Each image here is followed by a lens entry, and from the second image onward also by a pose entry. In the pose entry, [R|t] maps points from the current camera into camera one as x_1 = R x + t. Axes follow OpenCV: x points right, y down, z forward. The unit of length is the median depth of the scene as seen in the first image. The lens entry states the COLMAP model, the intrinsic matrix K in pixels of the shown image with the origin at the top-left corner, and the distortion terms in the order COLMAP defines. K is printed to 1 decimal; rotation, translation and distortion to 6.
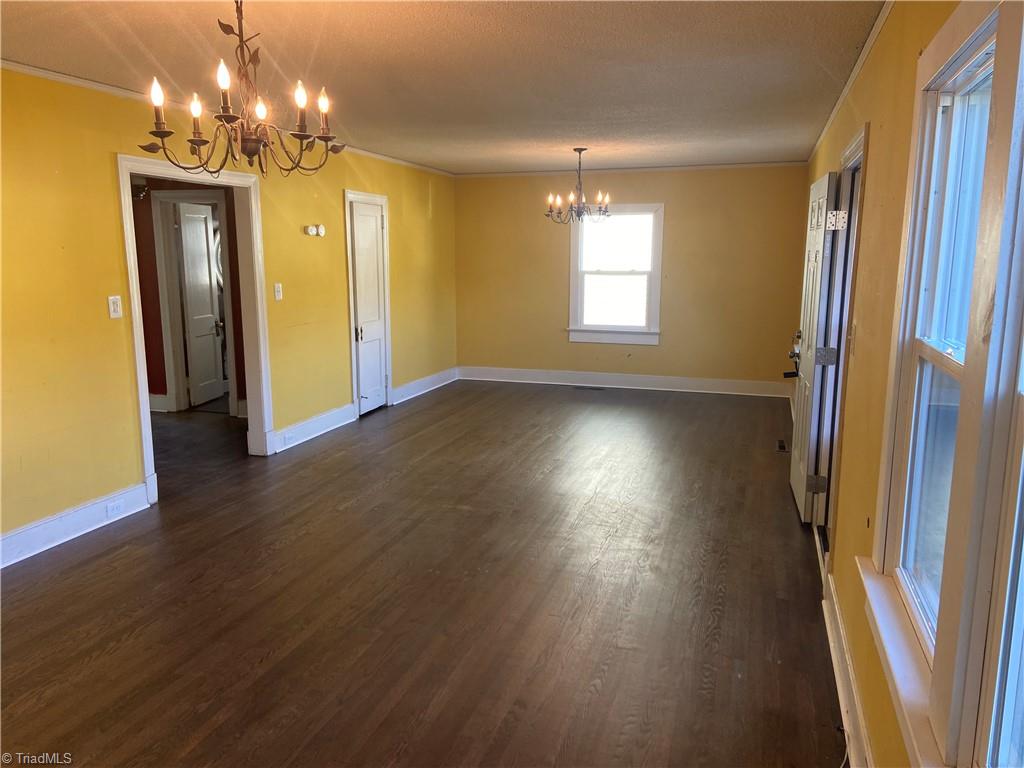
lens RADIAL K [[767.3, 0, 510.7], [0, 767.3, 385.6], [0, 0, 1]] dist [0.056146, 0.003481]
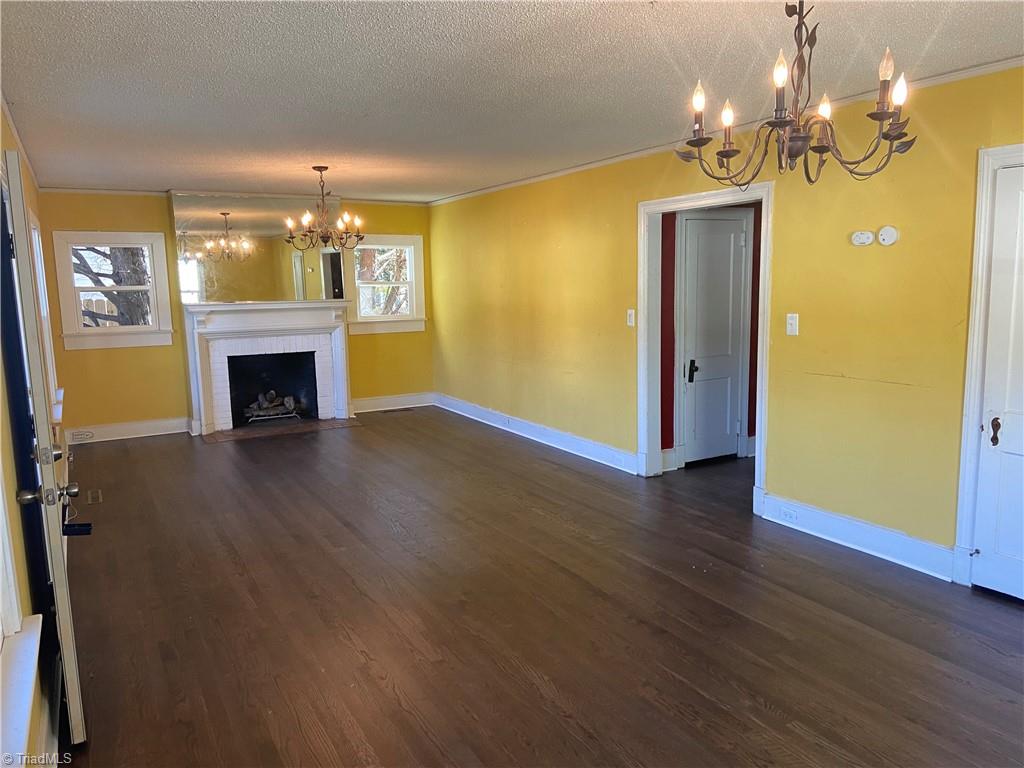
lens RADIAL K [[767.3, 0, 514.4], [0, 767.3, 385.9], [0, 0, 1]] dist [0.056146, 0.003481]
pose [[-0.687481, 0.110640, -0.717724, 0.514023], [-0.107735, 0.961851, 0.251469, -0.257212], [0.718166, 0.250204, -0.649335, 1.499201]]
